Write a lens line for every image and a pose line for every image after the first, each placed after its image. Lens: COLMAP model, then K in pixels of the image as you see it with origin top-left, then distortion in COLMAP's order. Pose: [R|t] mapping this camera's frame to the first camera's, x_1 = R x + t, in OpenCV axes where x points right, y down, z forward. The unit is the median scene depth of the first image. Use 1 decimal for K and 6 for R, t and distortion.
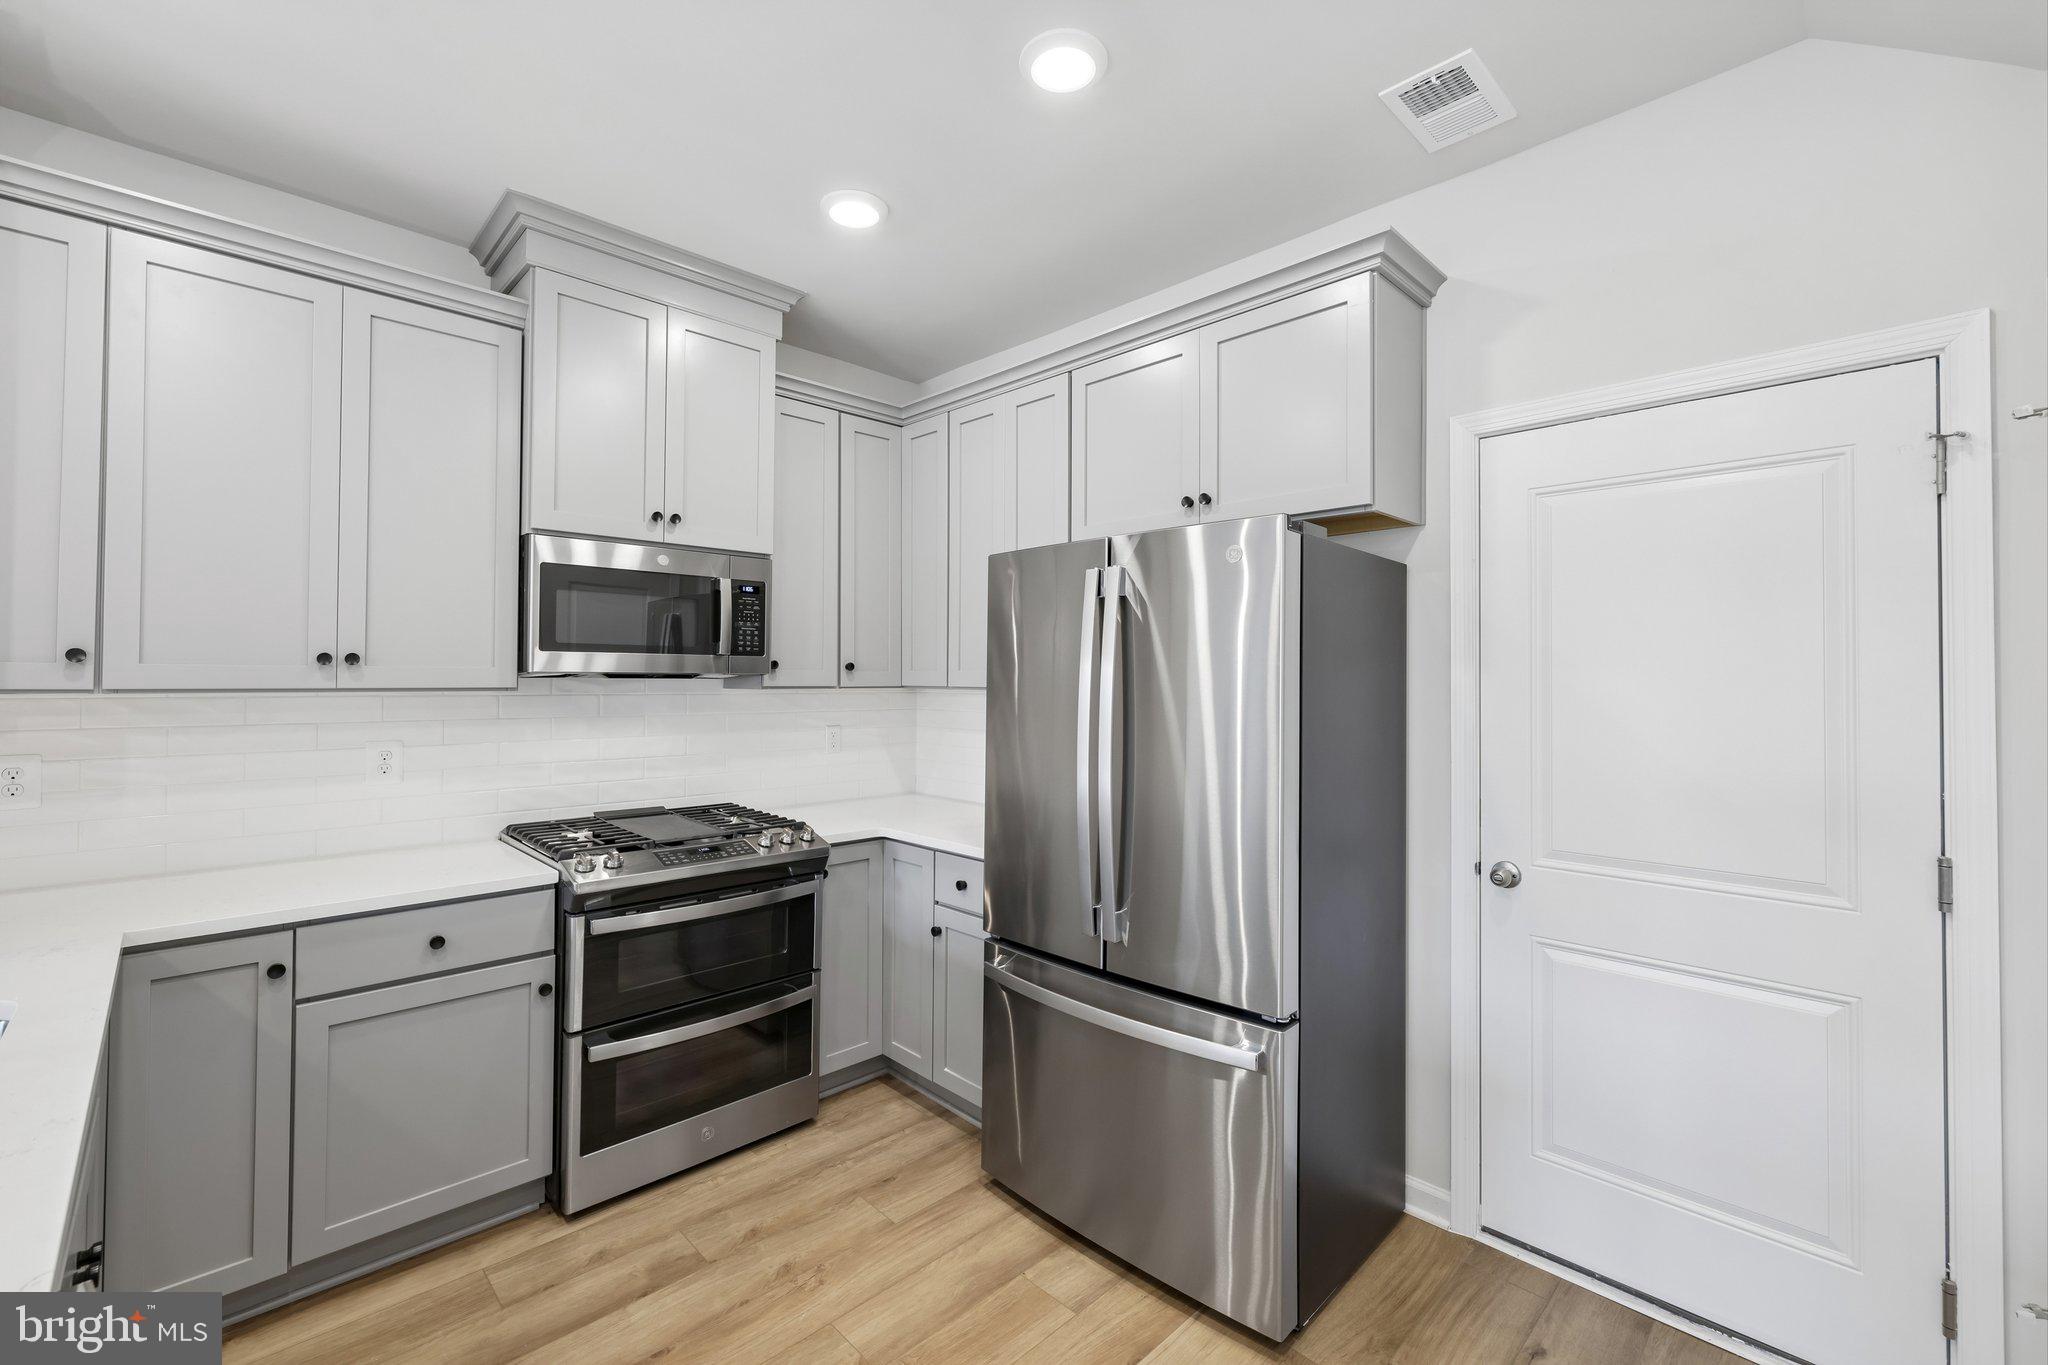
lens RADIAL K [[864.9, 0, 1015.5], [0, 864.9, 672.1], [0, 0, 1]] dist [-0.001404, 0.000860]
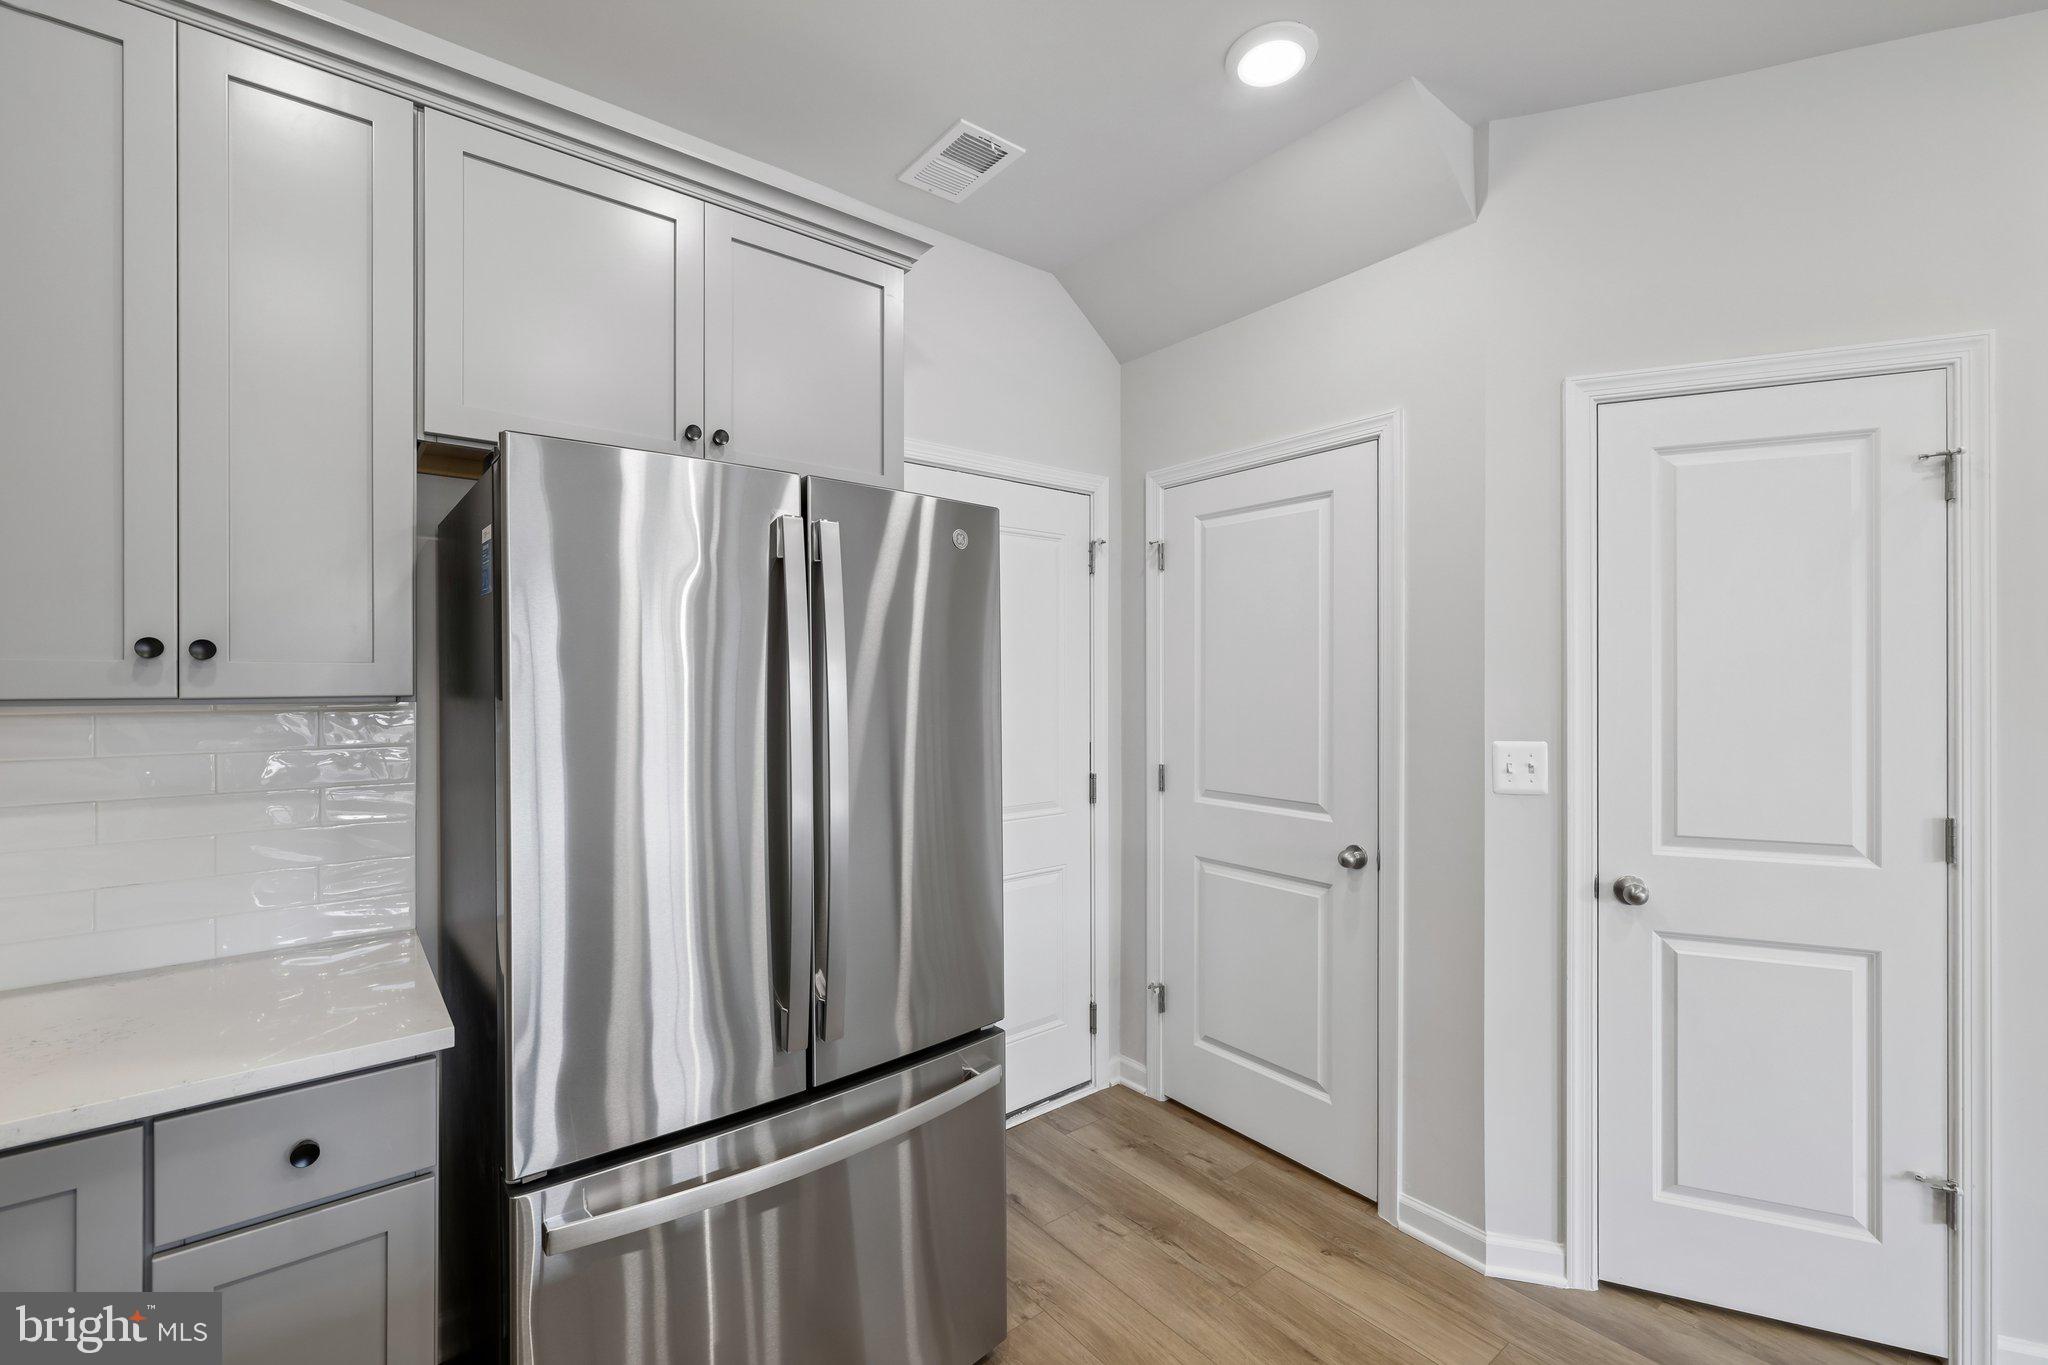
lens RADIAL K [[864.9, 0, 1010.4], [0, 864.9, 681.1], [0, 0, 1]] dist [-0.001404, 0.000860]
pose [[0.104130, -0.010622, 0.994507, -0.536270], [-0.008097, 0.999901, 0.011527, 0.000587], [-0.994531, -0.009253, 0.104034, 0.707203]]
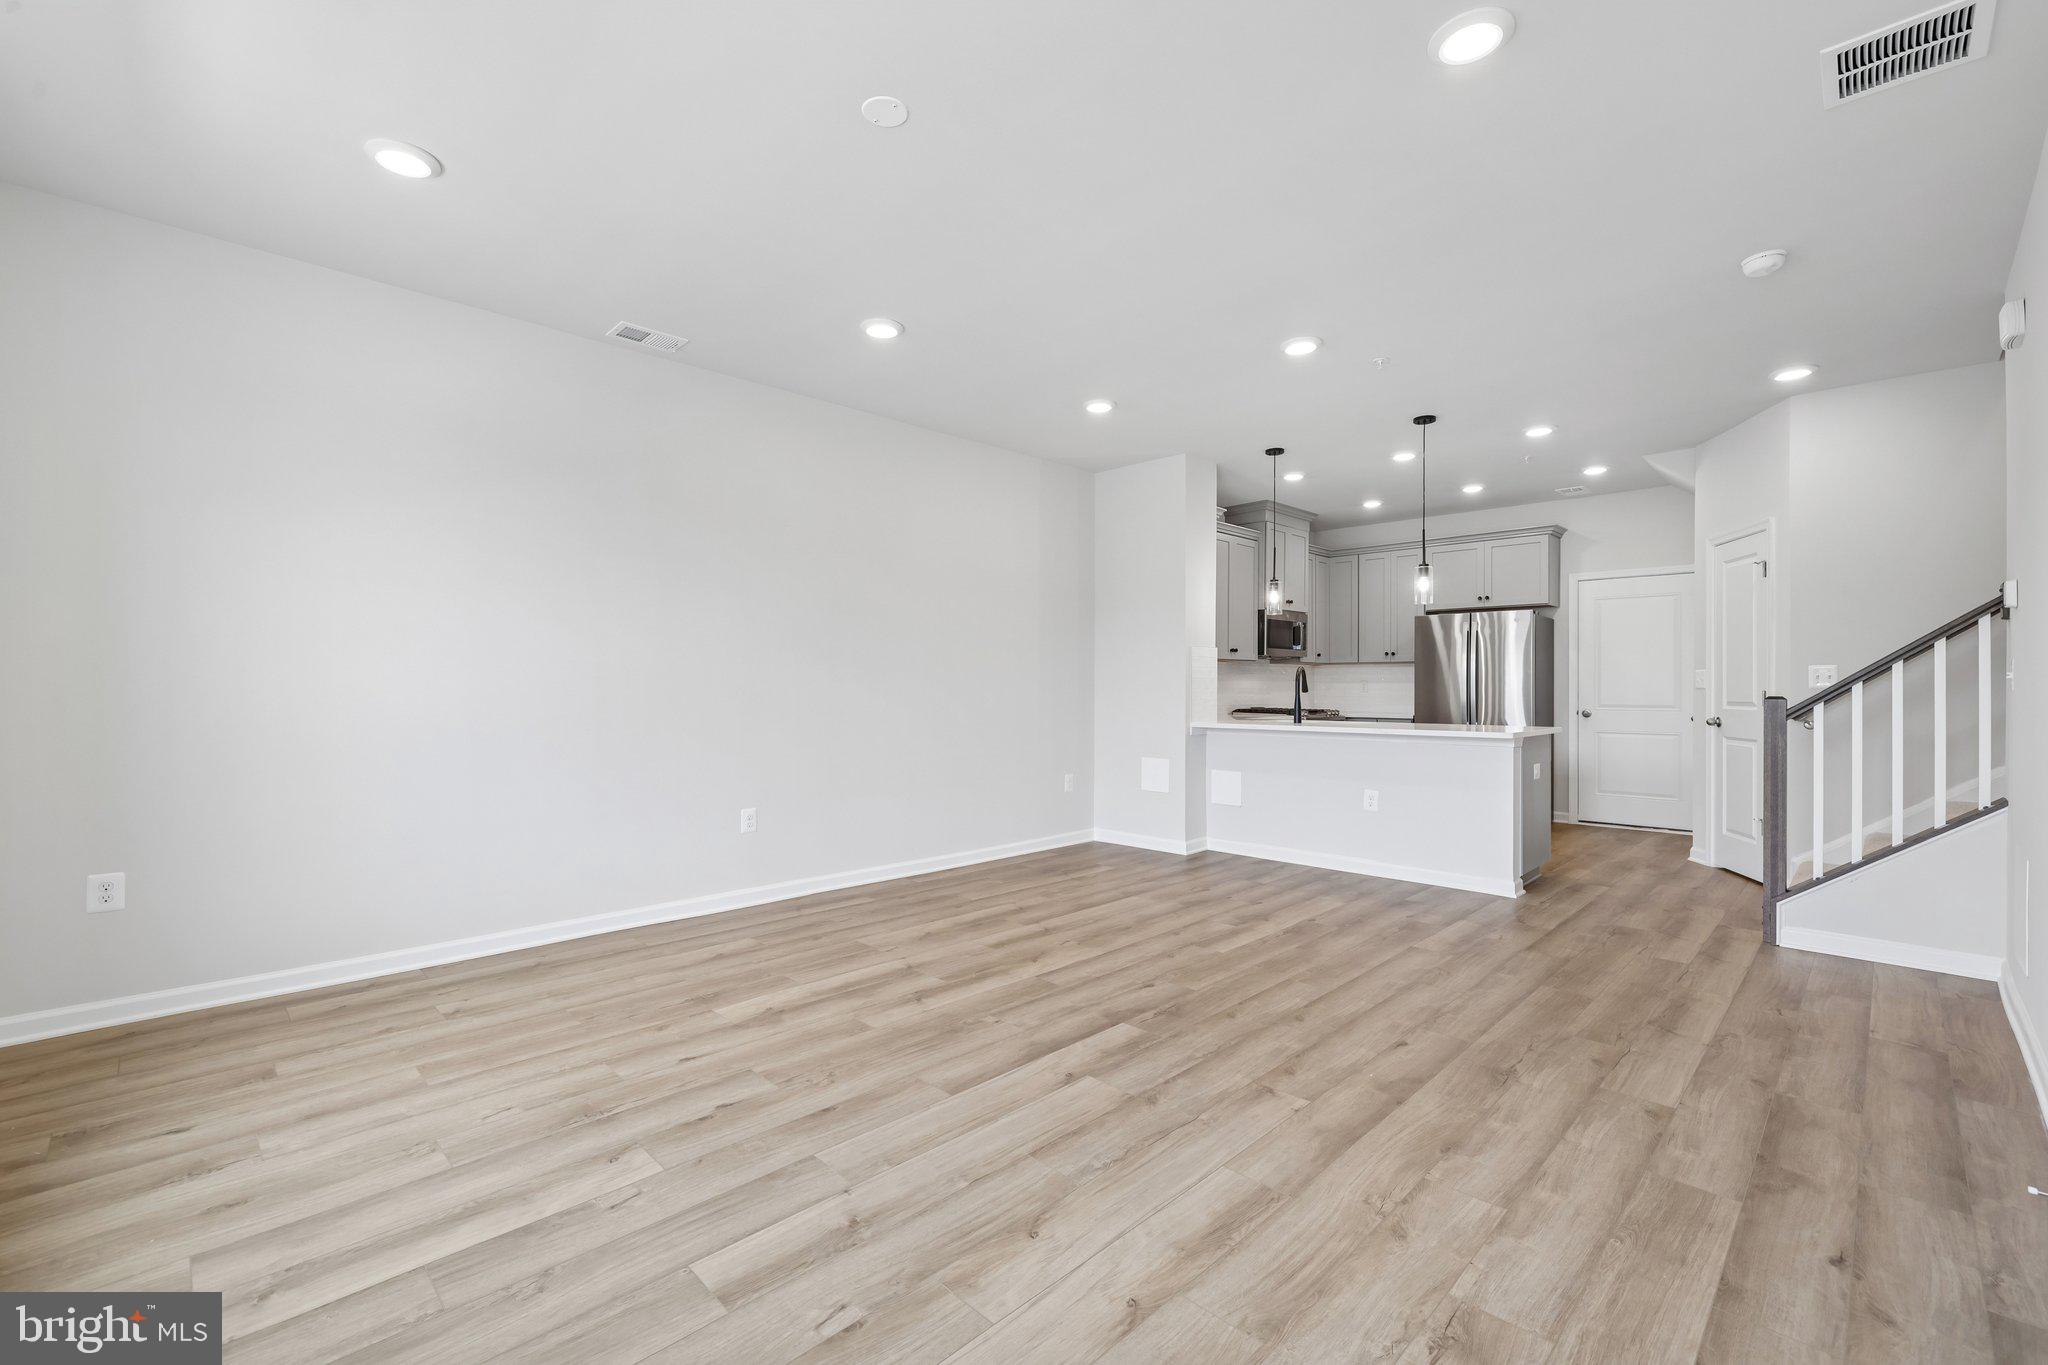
lens RADIAL K [[864.9, 0, 1012.9], [0, 864.9, 691.2], [0, 0, 1]] dist [-0.001404, 0.000860]
pose [[0.999986, -0.004864, 0.002099, -1.572206], [0.004835, 0.999897, 0.013545, 0.087777], [-0.002165, -0.013535, 0.999906, -2.214507]]
